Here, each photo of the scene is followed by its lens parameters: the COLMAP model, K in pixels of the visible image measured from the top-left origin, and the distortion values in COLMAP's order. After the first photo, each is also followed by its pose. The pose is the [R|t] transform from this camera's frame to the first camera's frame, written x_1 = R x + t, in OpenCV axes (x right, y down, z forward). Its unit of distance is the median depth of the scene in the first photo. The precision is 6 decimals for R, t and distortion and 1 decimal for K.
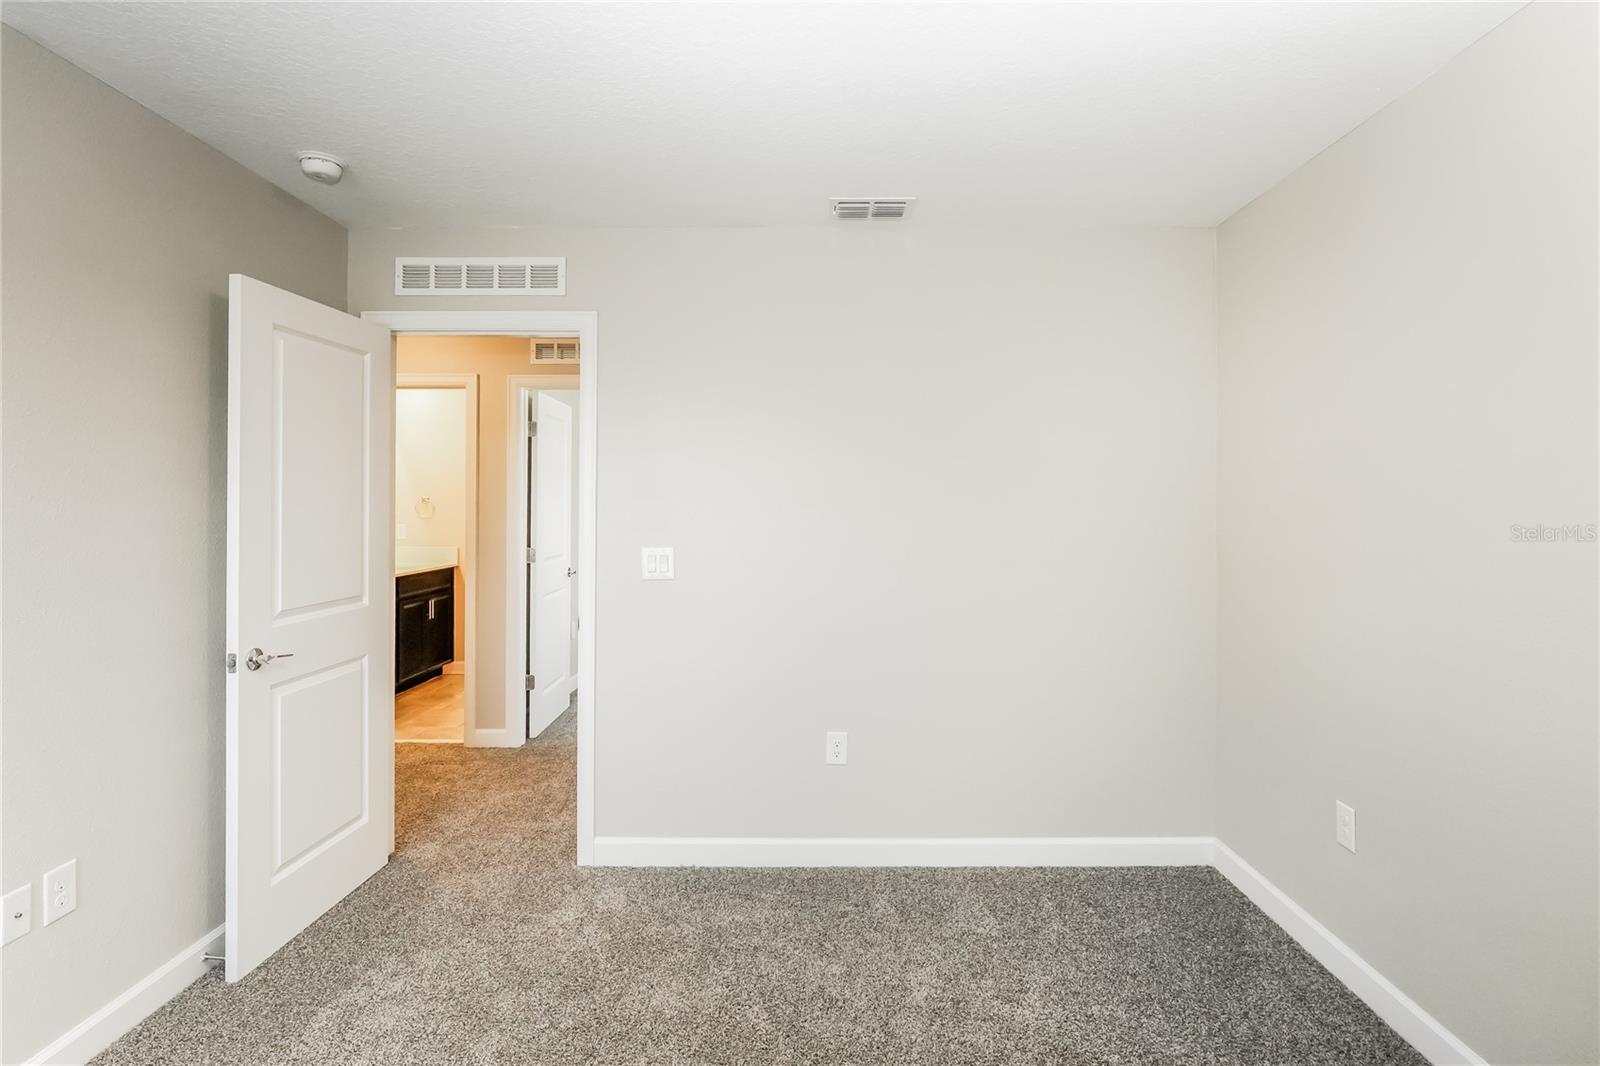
lens RADIAL K [[788.7, 0, 811.1], [0, 788.7, 503.9], [0, 0, 1]] dist [-0.032639, 0.027912]
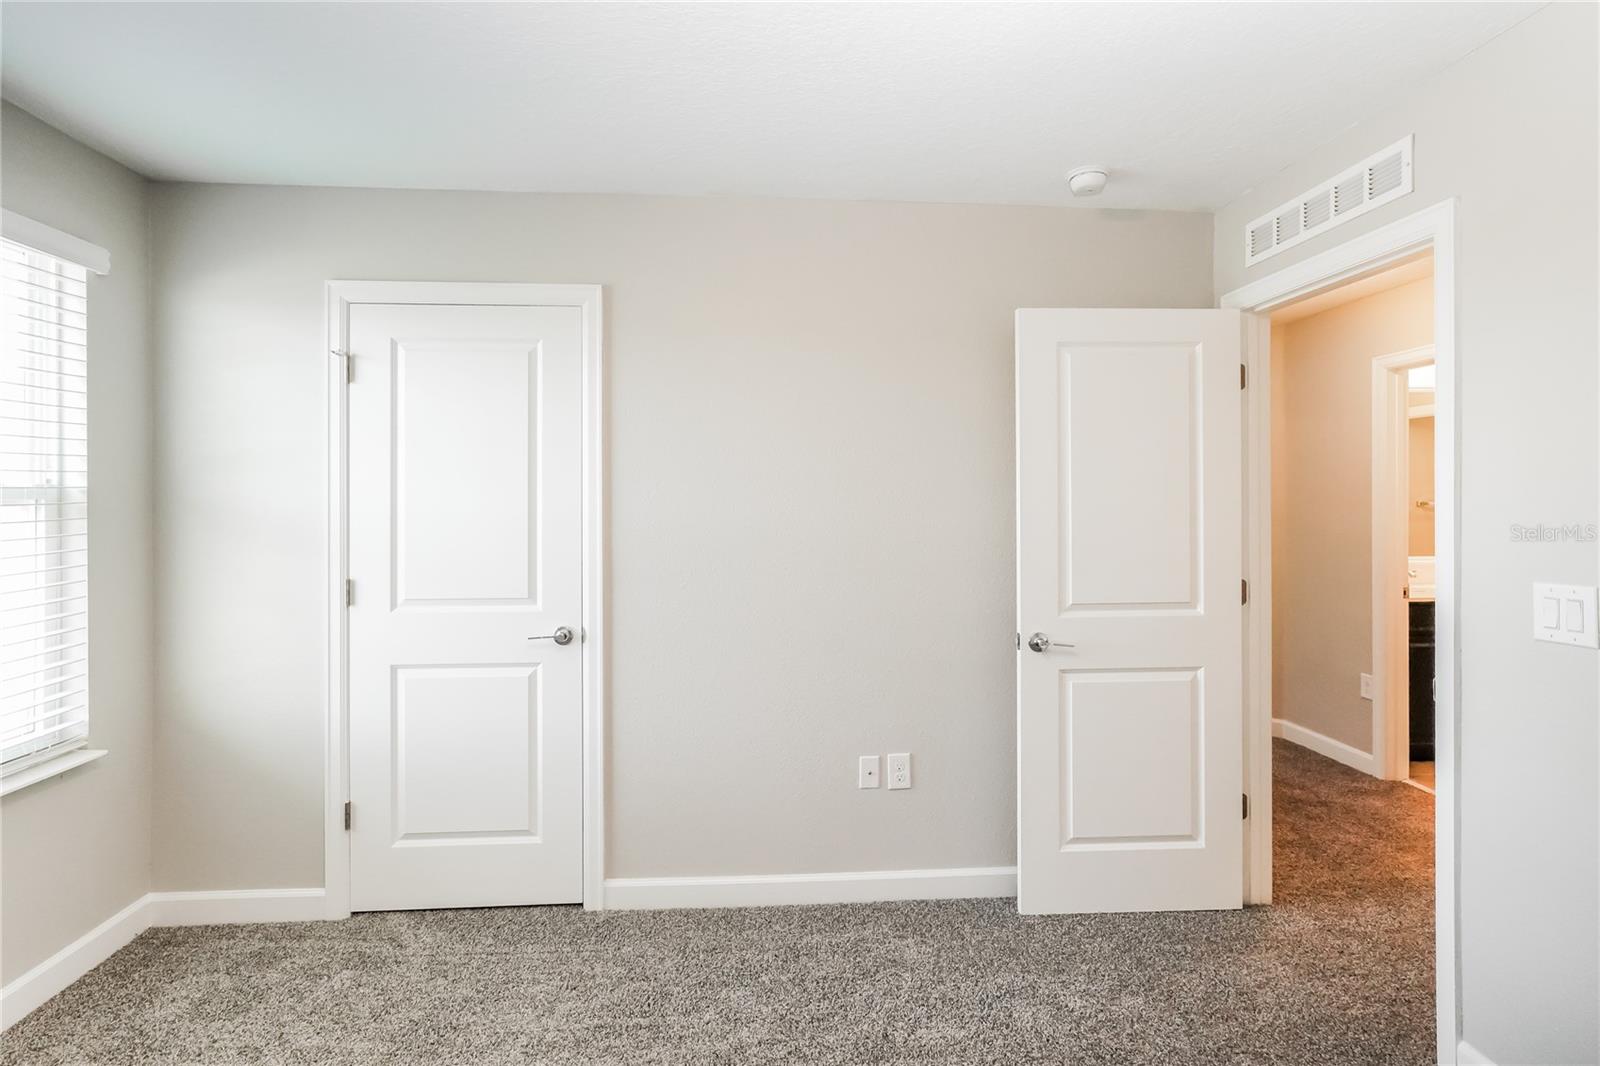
lens RADIAL K [[788.7, 0, 811.1], [0, 788.7, 503.9], [0, 0, 1]] dist [-0.032639, 0.027912]
pose [[0.096518, -0.002068, -0.995329, 0.370108], [0.003453, 0.999993, -0.001743, -0.001332], [0.995325, -0.003268, 0.096525, 0.533844]]
